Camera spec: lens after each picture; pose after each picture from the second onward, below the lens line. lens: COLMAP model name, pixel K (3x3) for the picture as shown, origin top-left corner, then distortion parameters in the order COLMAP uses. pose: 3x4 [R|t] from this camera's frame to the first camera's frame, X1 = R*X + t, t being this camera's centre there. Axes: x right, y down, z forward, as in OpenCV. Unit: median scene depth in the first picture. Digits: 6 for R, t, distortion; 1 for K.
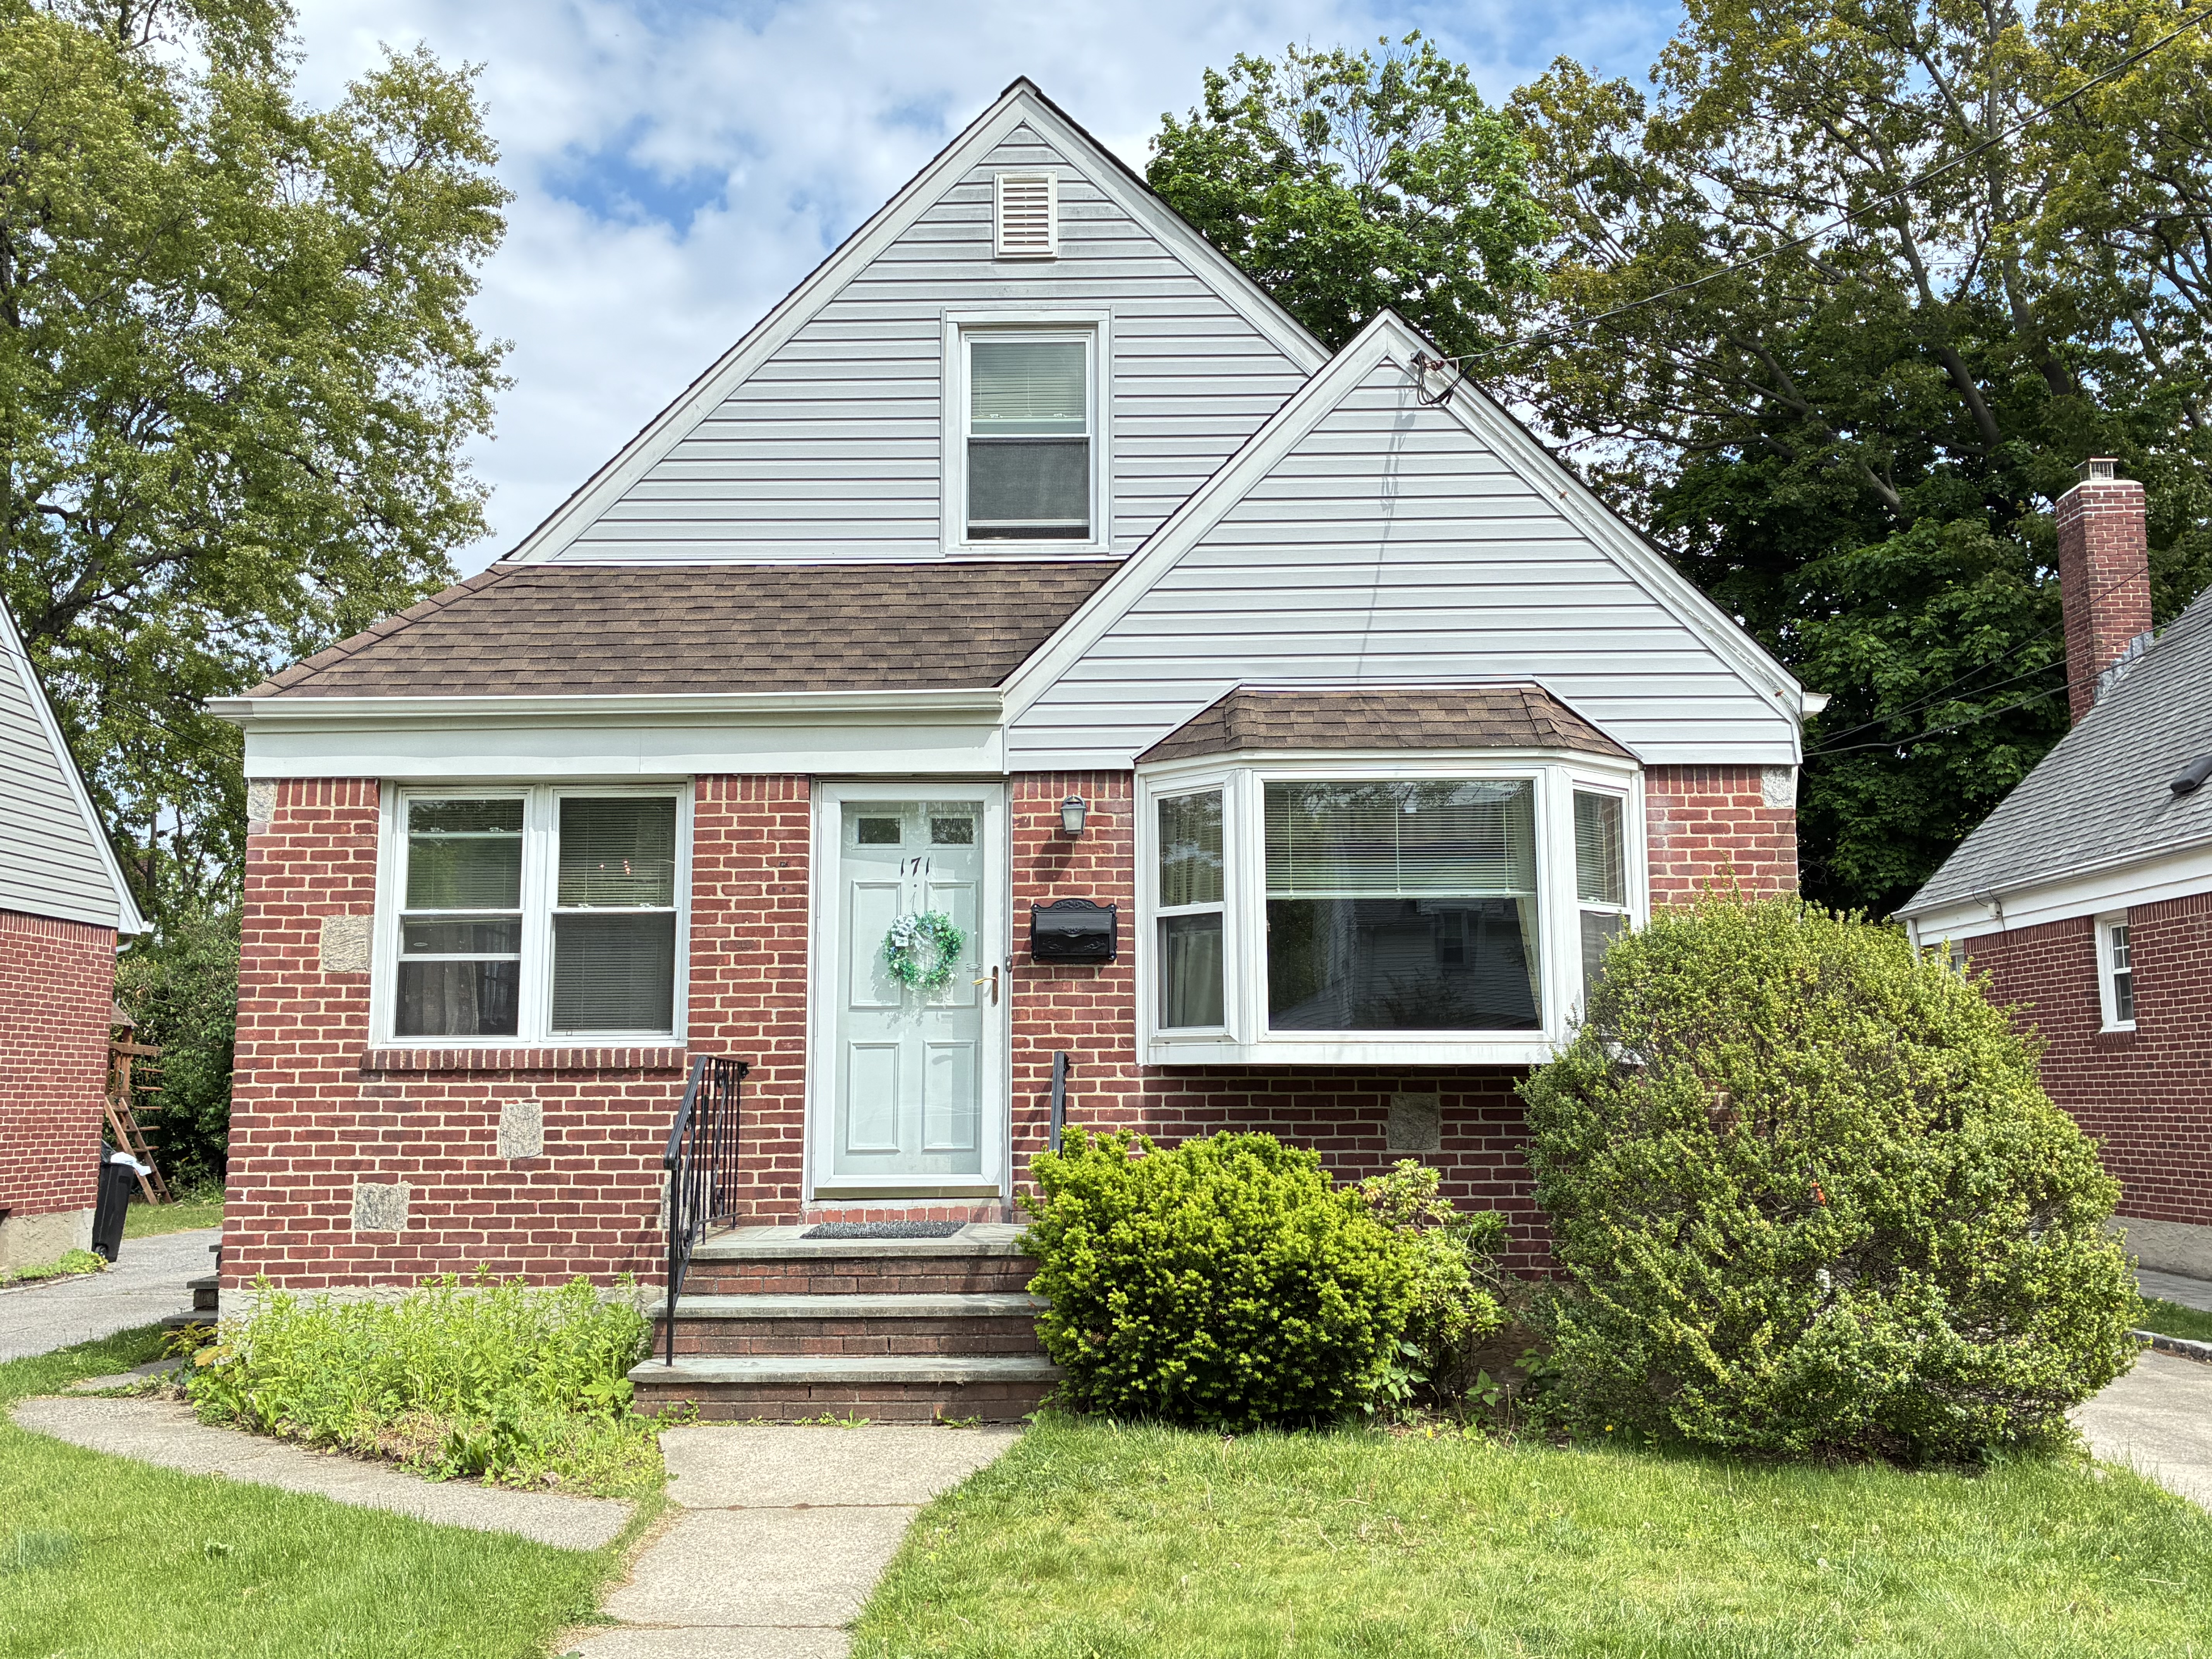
lens RADIAL K [[2005.3, 0, 1106.2], [0, 2005.3, 814.4], [0, 0, 1]] dist [0.012772, -0.100523]
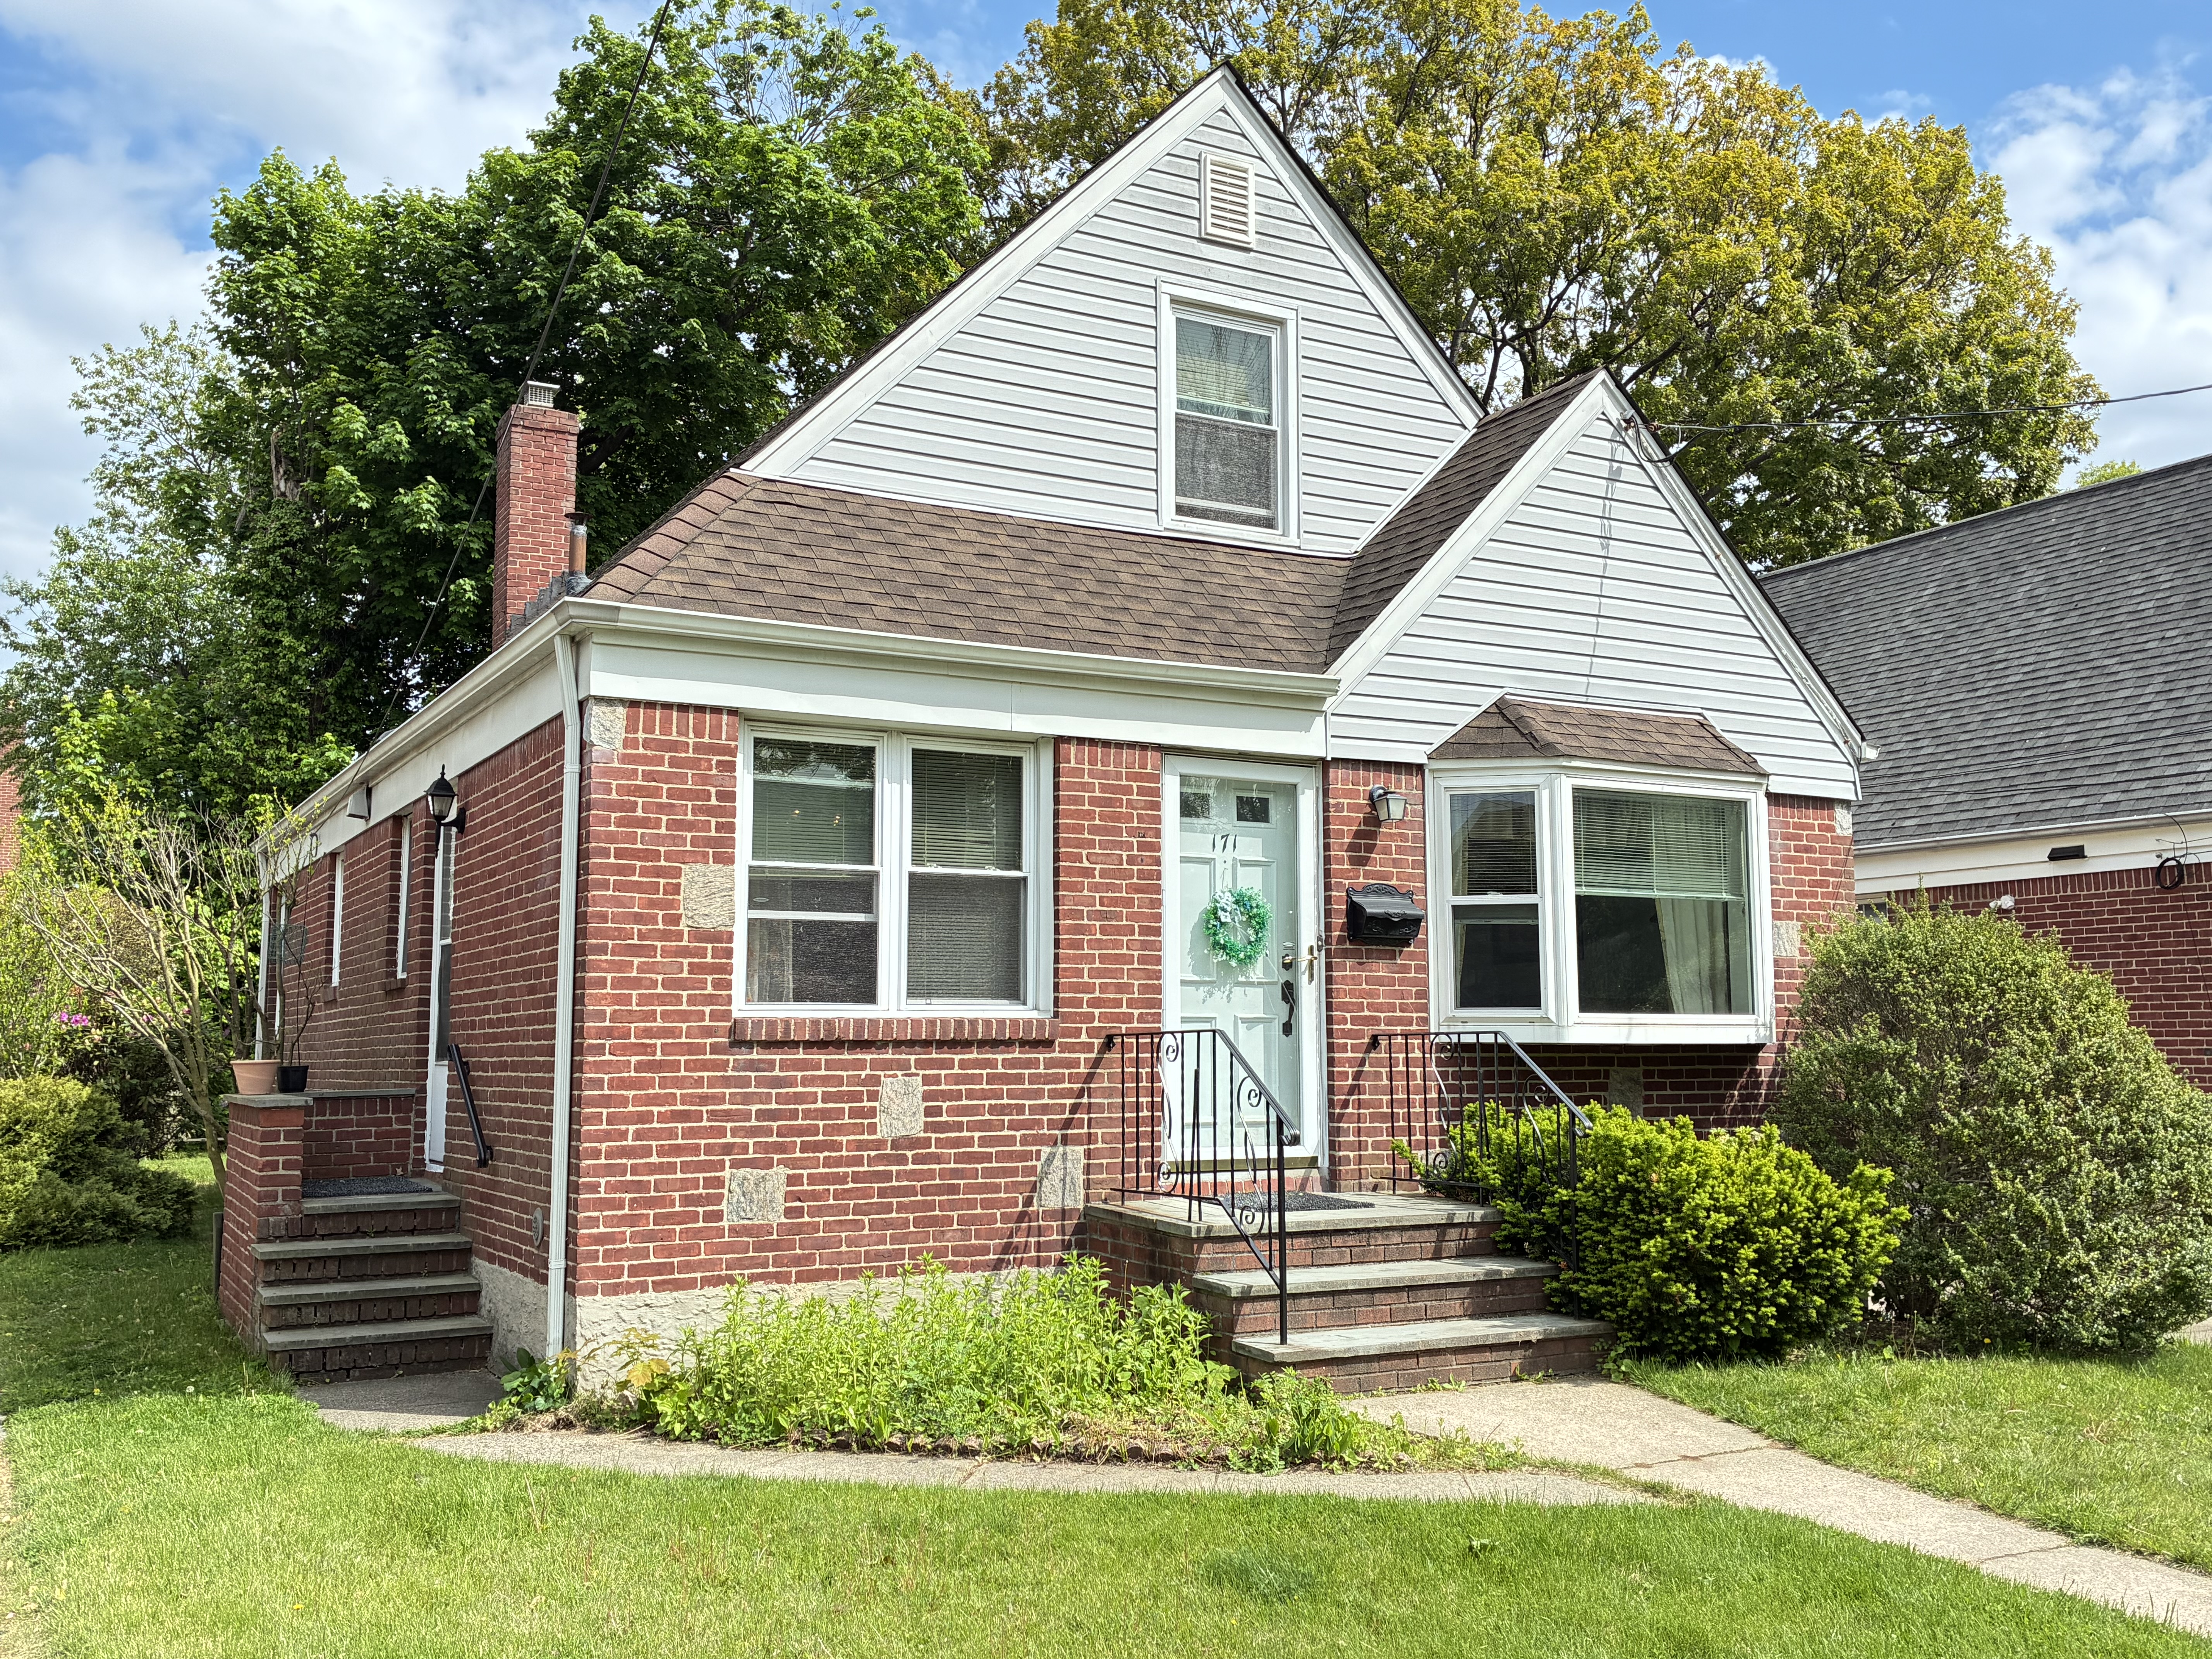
lens RADIAL K [[2005.3, 0, 1087.4], [0, 2005.3, 830.4], [0, 0, 1]] dist [0.012772, -0.100523]
pose [[0.872358, 0.058440, 0.485363, -0.659360], [-0.072587, 0.997308, 0.010383, 0.014483], [-0.483449, -0.044289, 0.874251, 0.155028]]
